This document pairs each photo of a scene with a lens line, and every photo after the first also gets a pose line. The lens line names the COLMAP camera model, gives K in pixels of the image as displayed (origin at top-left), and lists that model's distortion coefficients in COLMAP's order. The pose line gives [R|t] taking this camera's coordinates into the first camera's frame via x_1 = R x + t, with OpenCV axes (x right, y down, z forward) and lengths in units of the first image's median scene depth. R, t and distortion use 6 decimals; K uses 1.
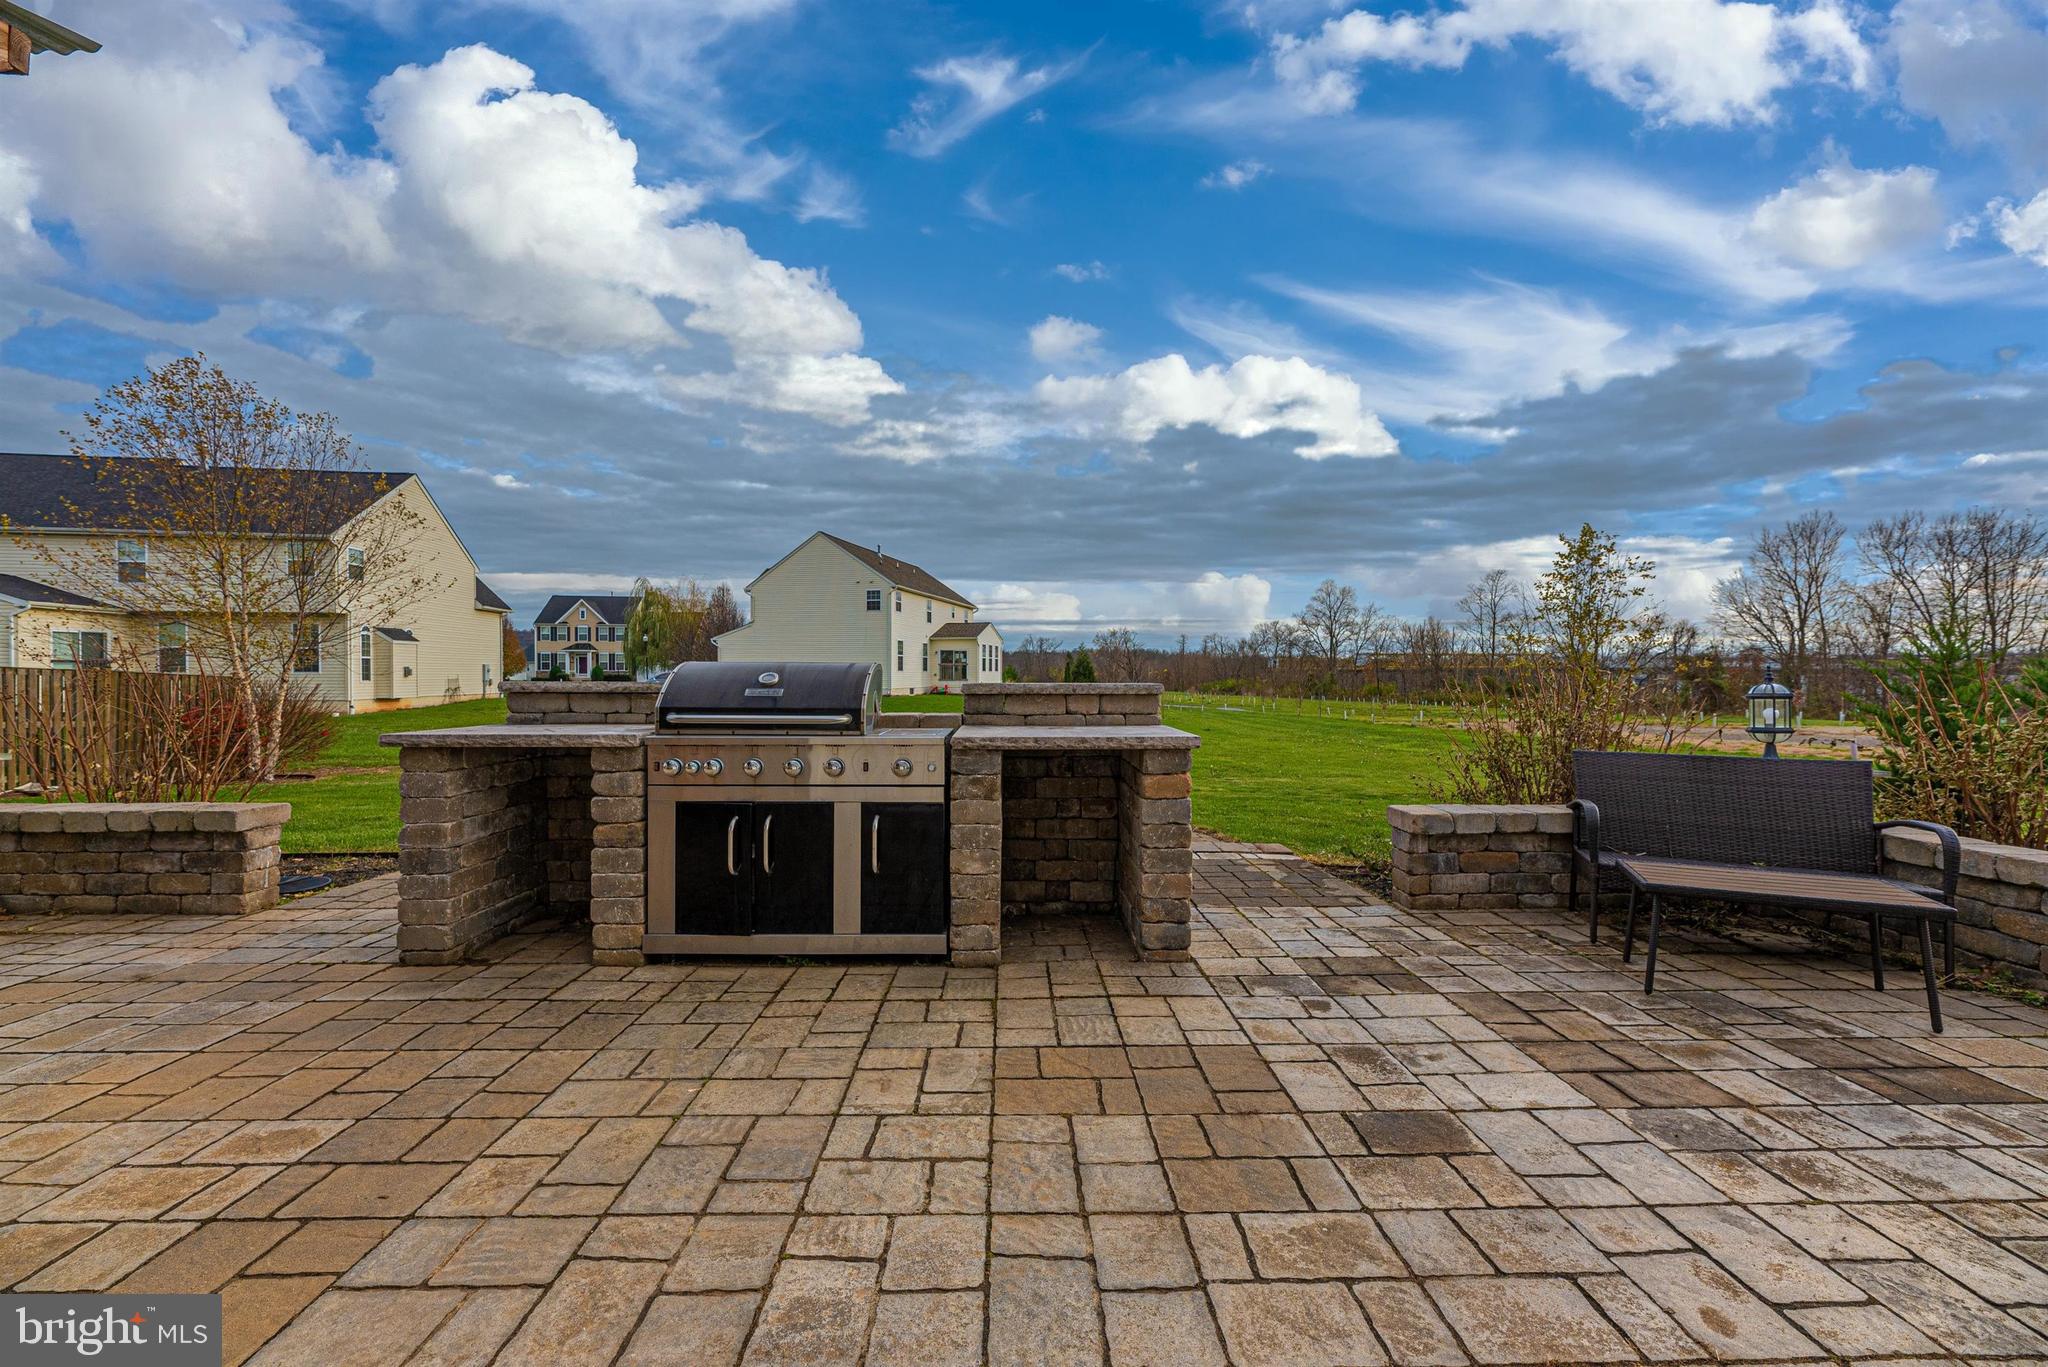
lens RADIAL K [[813.0, 0, 1024.0], [0, 813.0, 683.5], [0, 0, 1]] dist [0.000967, 0.000017]
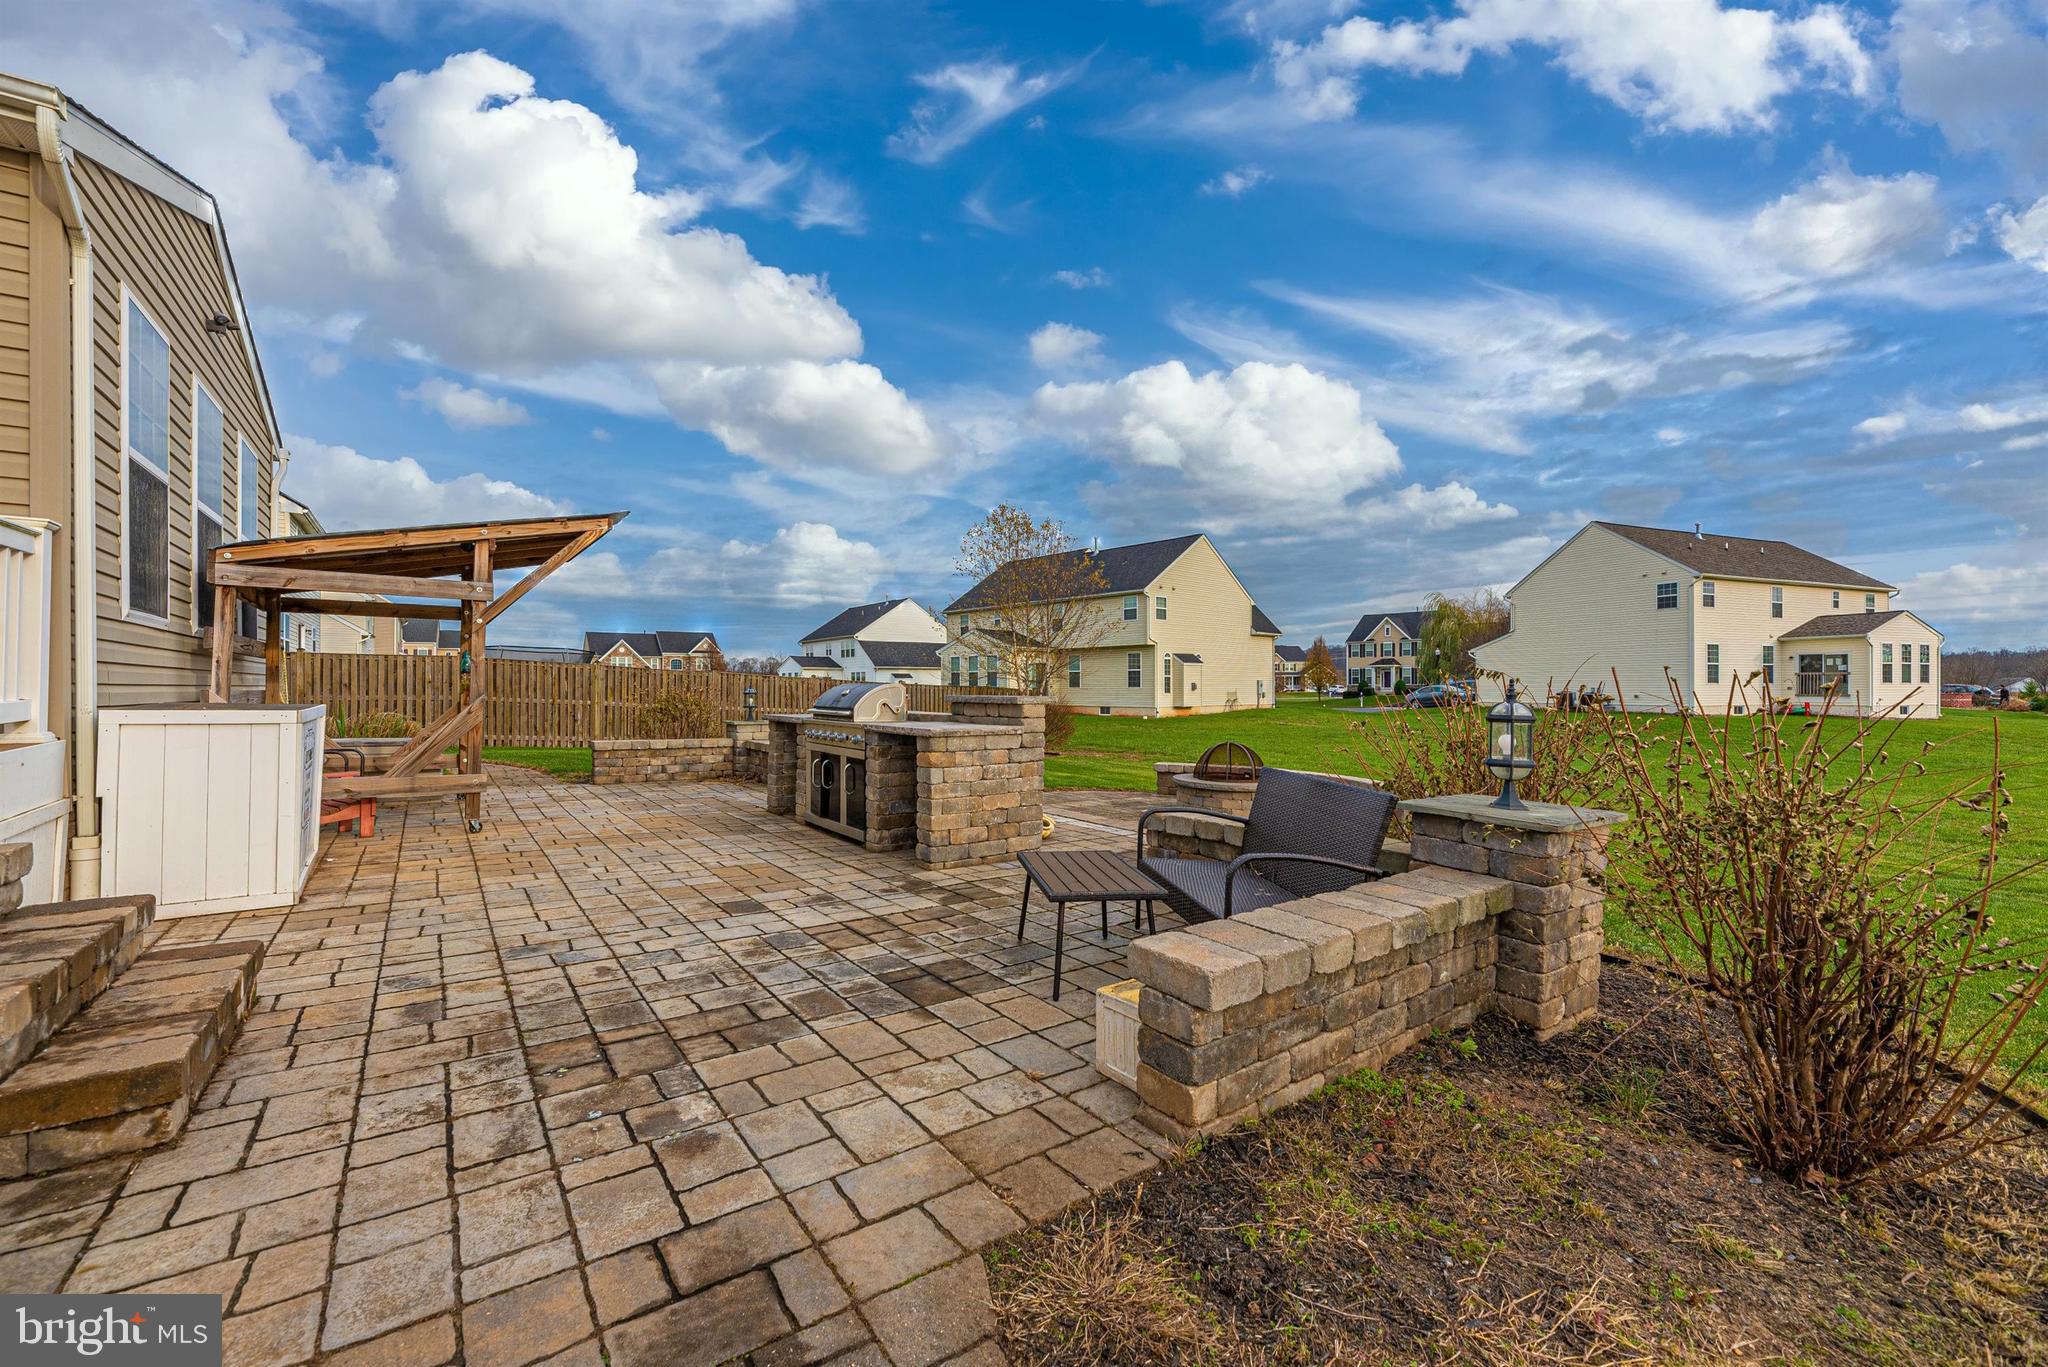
lens RADIAL K [[819.6, 0, 1024.0], [0, 819.6, 683.5], [0, 0, 1]] dist [-0.000397, -0.000077]
pose [[0.569162, -0.006076, -0.822203, 0.108795], [-0.007612, 0.999891, -0.012658, -0.000381], [0.822190, 0.013463, 0.569054, 0.015627]]
